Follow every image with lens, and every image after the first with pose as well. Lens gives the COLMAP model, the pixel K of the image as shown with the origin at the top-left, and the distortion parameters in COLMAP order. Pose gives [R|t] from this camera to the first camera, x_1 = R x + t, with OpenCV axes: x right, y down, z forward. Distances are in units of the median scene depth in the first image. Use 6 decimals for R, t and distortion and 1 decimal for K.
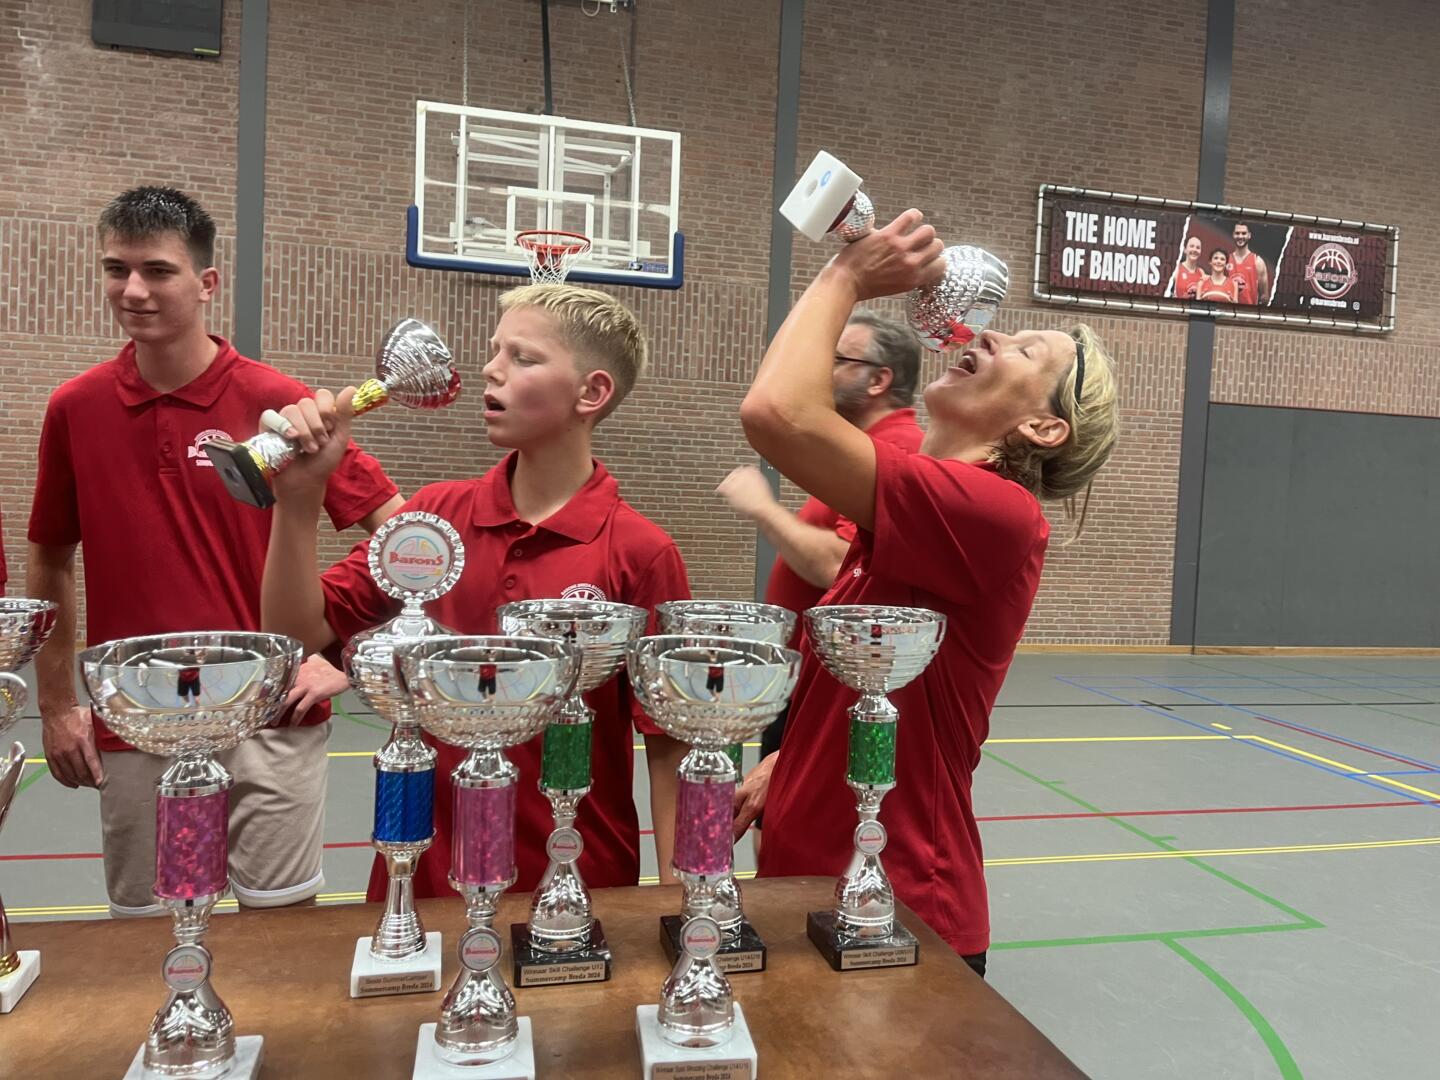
lens RADIAL K [[1083.1, 0, 729.5], [0, 1083.1, 529.7], [0, 0, 1]] dist [0.073362, -0.100417]
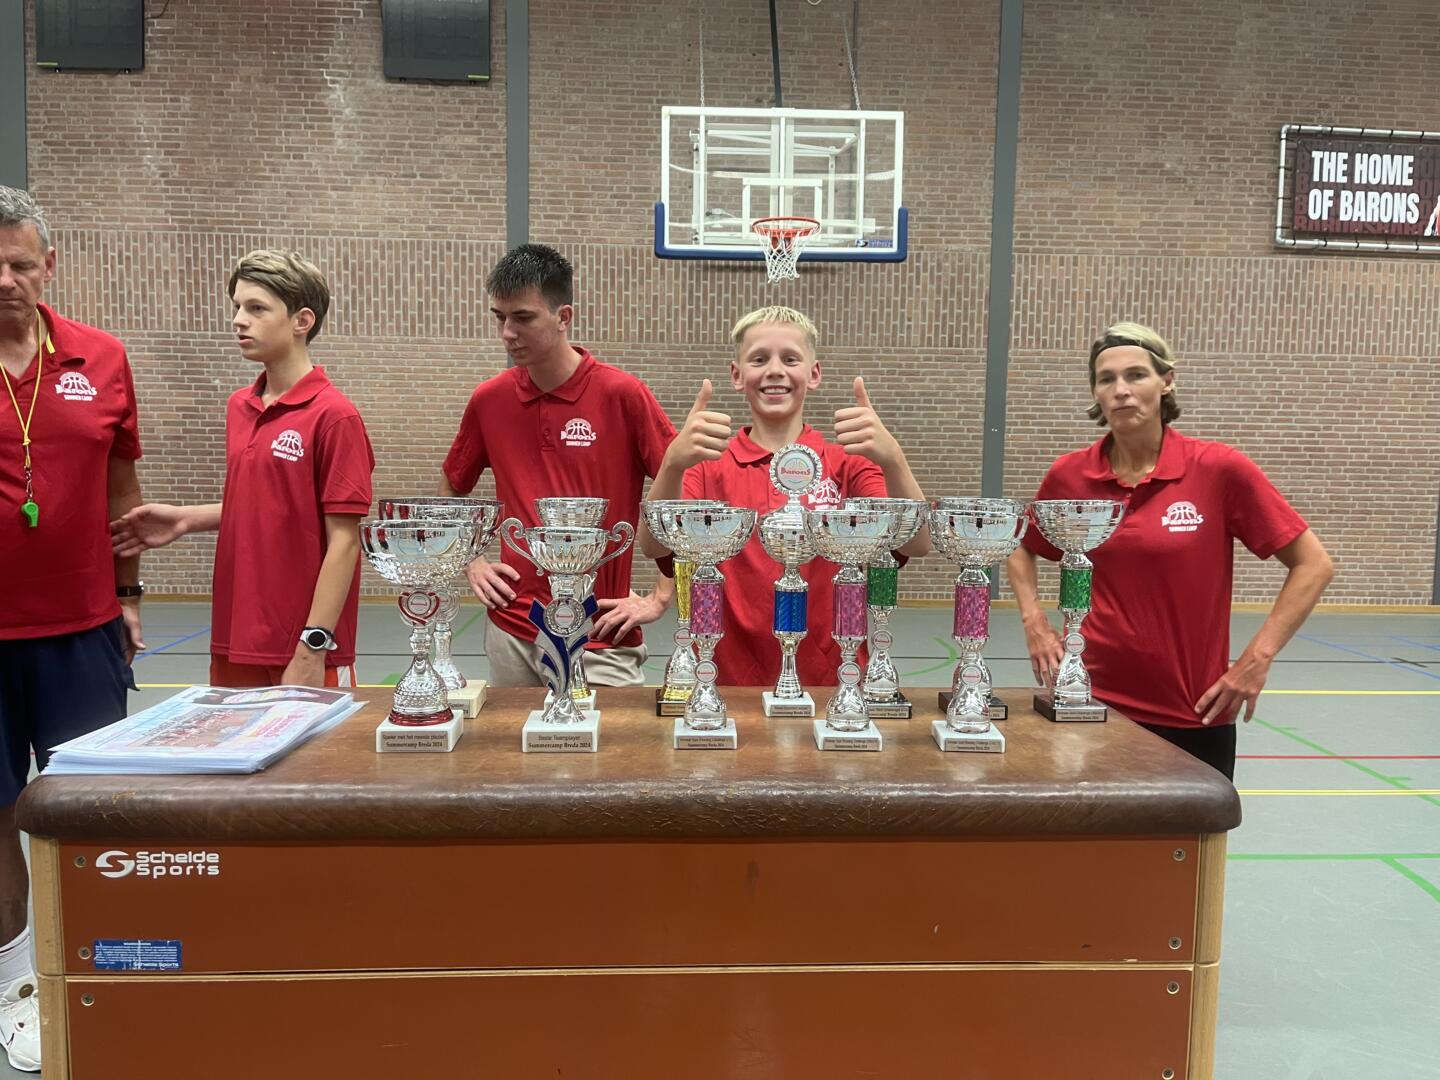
lens RADIAL K [[1083.1, 0, 715.9], [0, 1083.1, 533.7], [0, 0, 1]] dist [0.073362, -0.100417]
pose [[0.977980, -0.011214, -0.208397, -0.005356], [0.018042, 0.999360, 0.030891, 0.003755], [0.207917, -0.033971, 0.977556, -0.056367]]
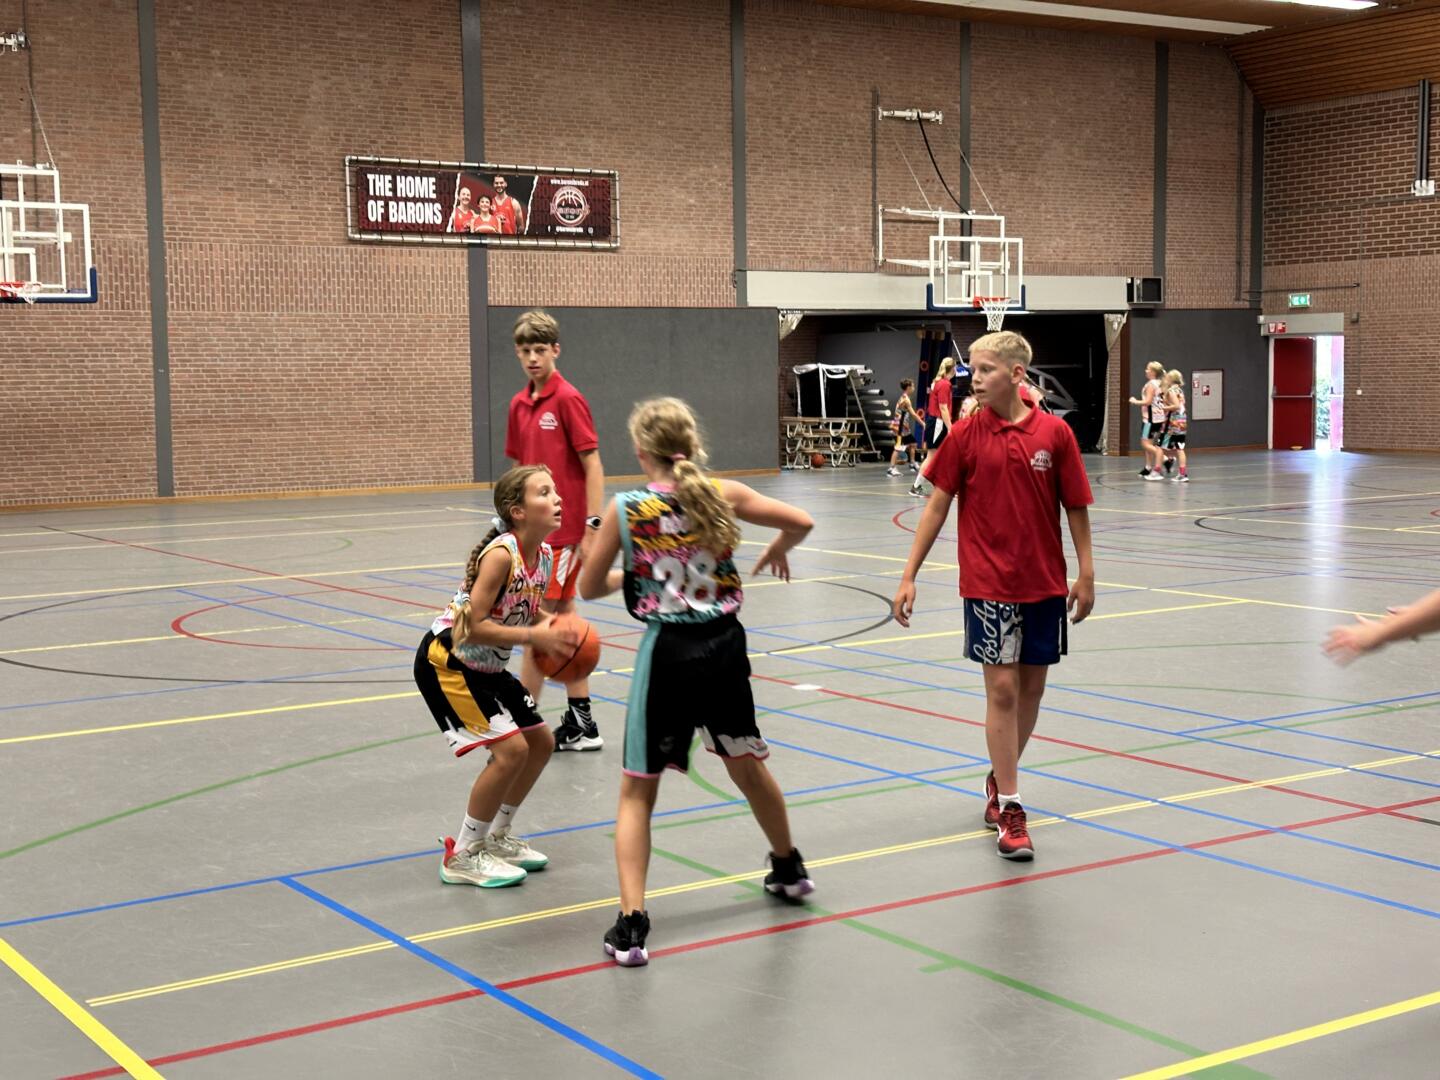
lens RADIAL K [[1990.6, 0, 738.8], [0, 1990.6, 514.3], [0, 0, 1]] dist [0.131110, 0.000000]
pose [[0.941504, -0.079602, 0.327466, -0.115518], [0.066088, 0.996447, 0.052208, 0.036914], [-0.330459, -0.027513, 0.943419, -1.552576]]
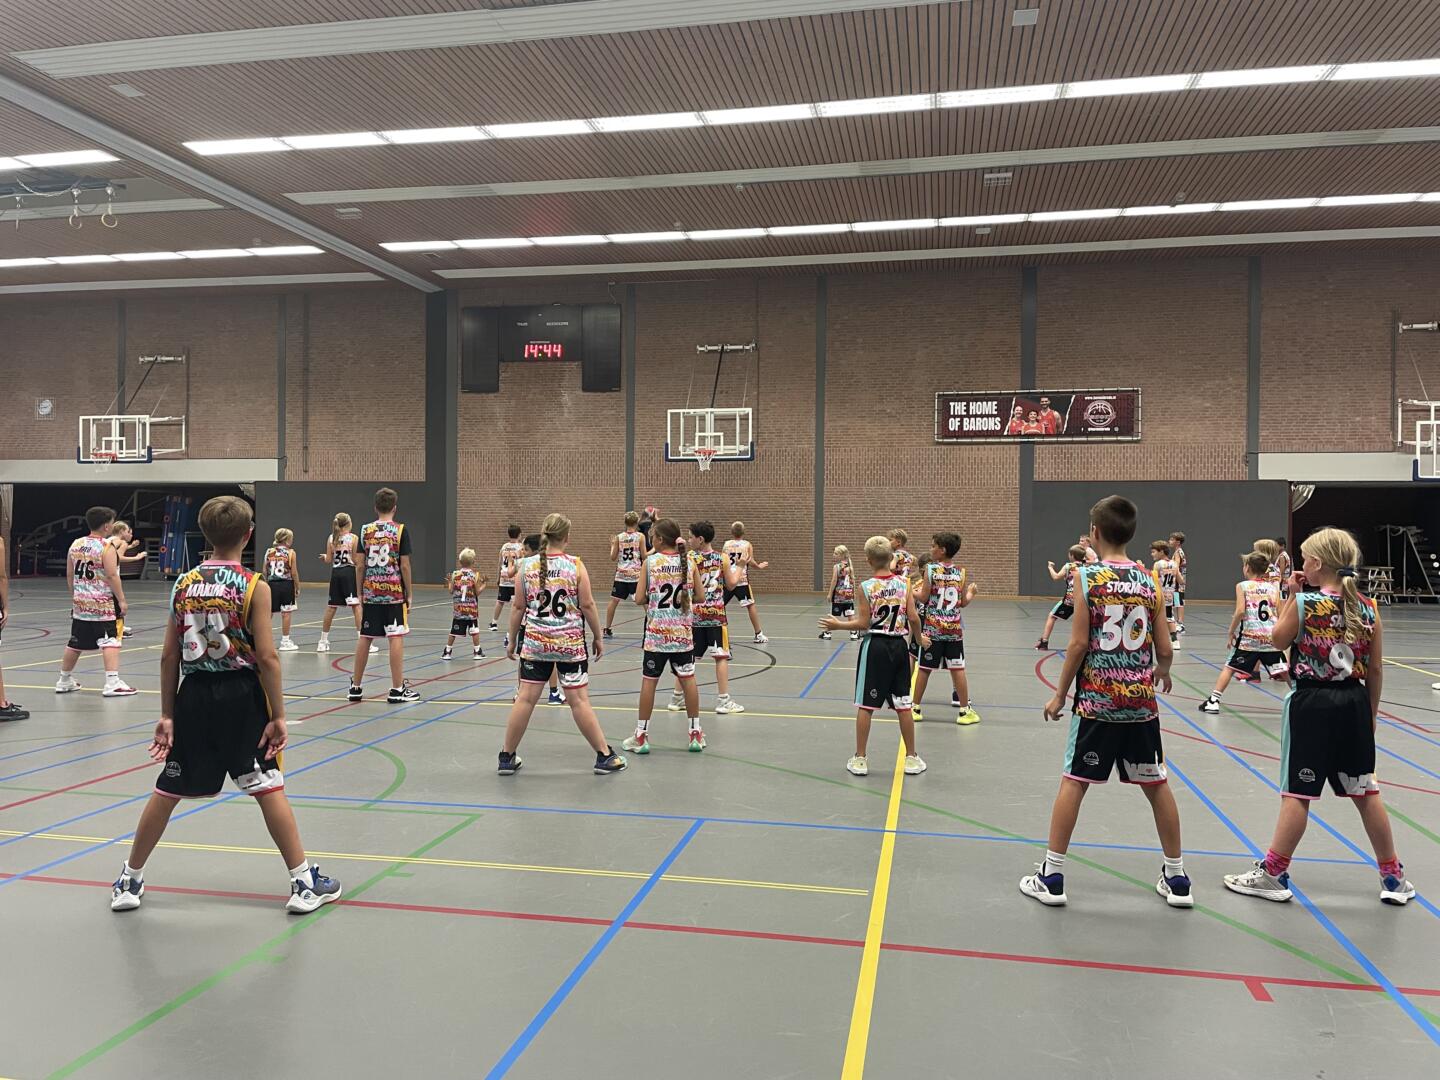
lens RADIAL K [[1084.6, 0, 712.3], [0, 1084.6, 530.8], [0, 0, 1]] dist [0.093731, -0.114629]
pose [[0.897484, -0.035031, -0.439654, 0.839933], [0.013705, 0.998574, -0.051589, 0.084019], [0.440835, 0.040275, 0.896684, -1.220237]]
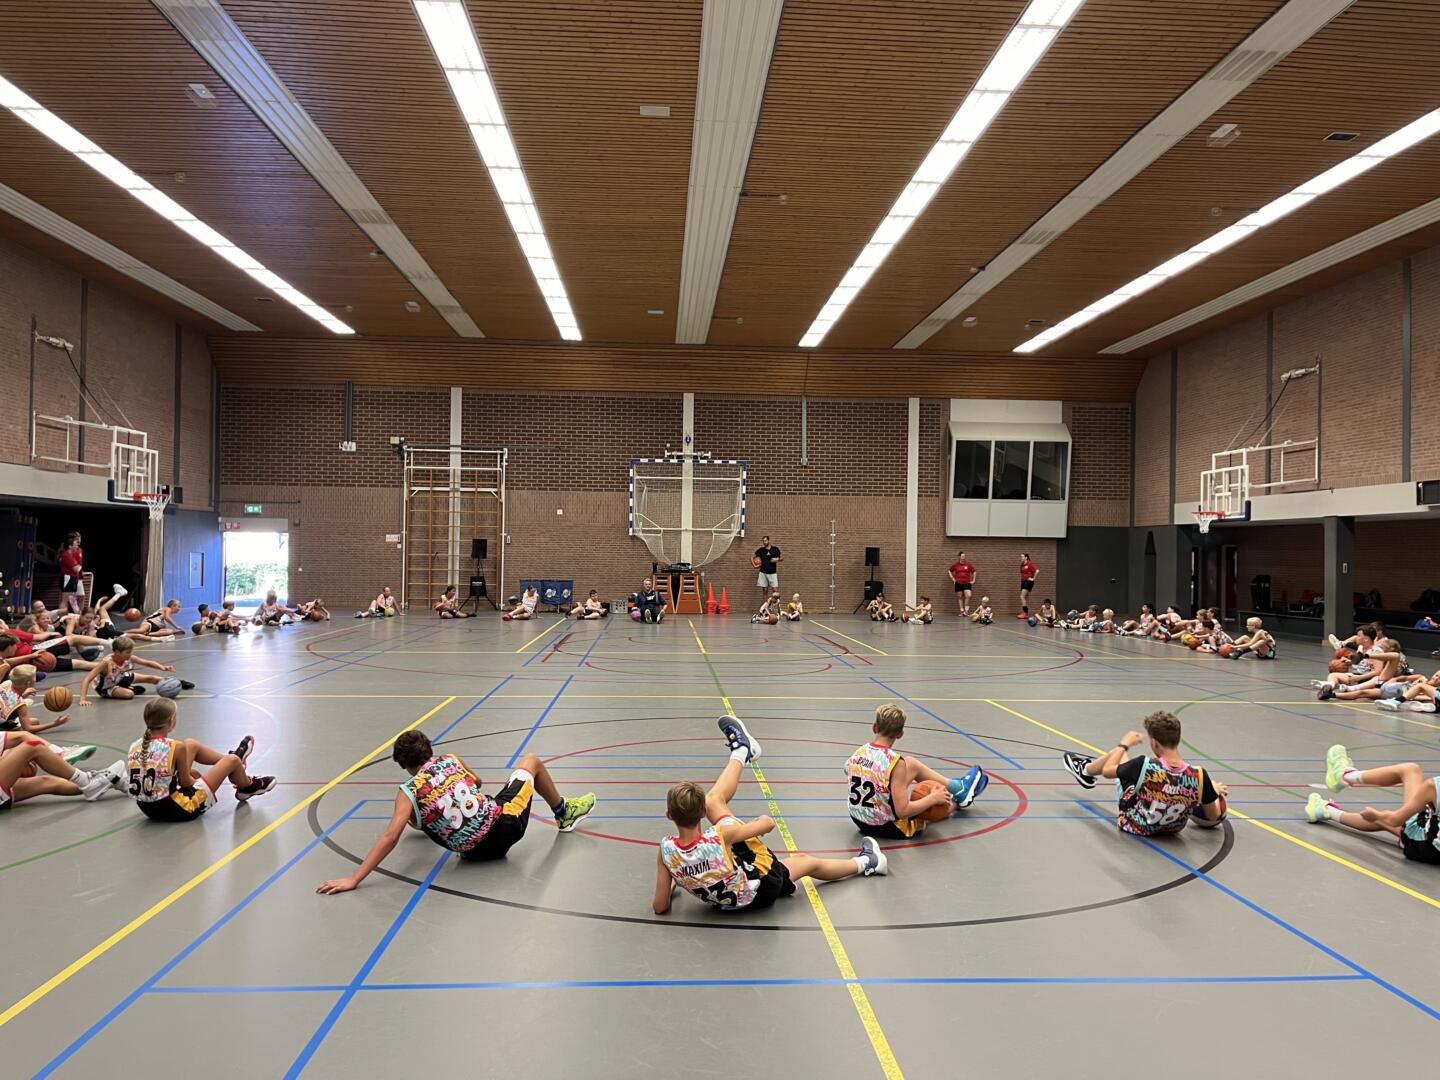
lens RADIAL K [[1083.1, 0, 722.5], [0, 1083.1, 541.0], [0, 0, 1]] dist [0.073362, -0.100417]
pose [[0.193968, -0.028973, 0.980580, -0.597810], [0.030136, 0.999268, 0.023564, -0.029413], [-0.980545, 0.024980, 0.194699, -0.383899]]
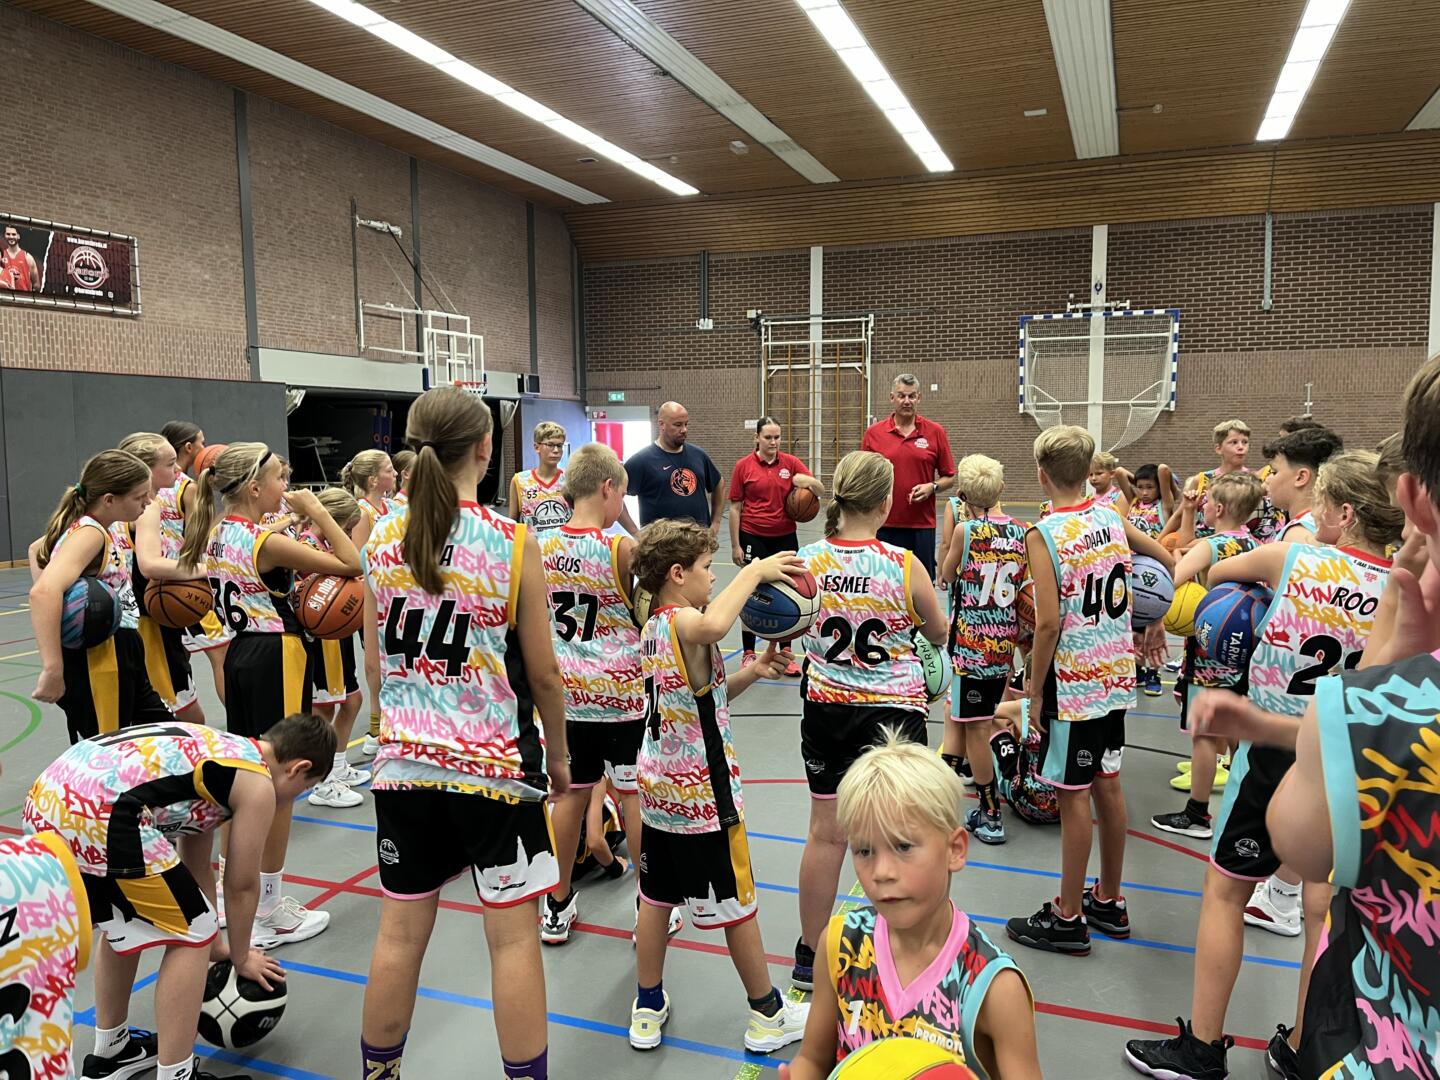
lens RADIAL K [[1083.1, 0, 725.4], [0, 1083.1, 535.6], [0, 0, 1]] dist [0.073362, -0.100417]
pose [[0.575886, -0.120822, 0.808553, -0.129023], [0.060206, 0.992601, 0.105443, -0.007335], [-0.815310, -0.012043, 0.578899, -0.427321]]
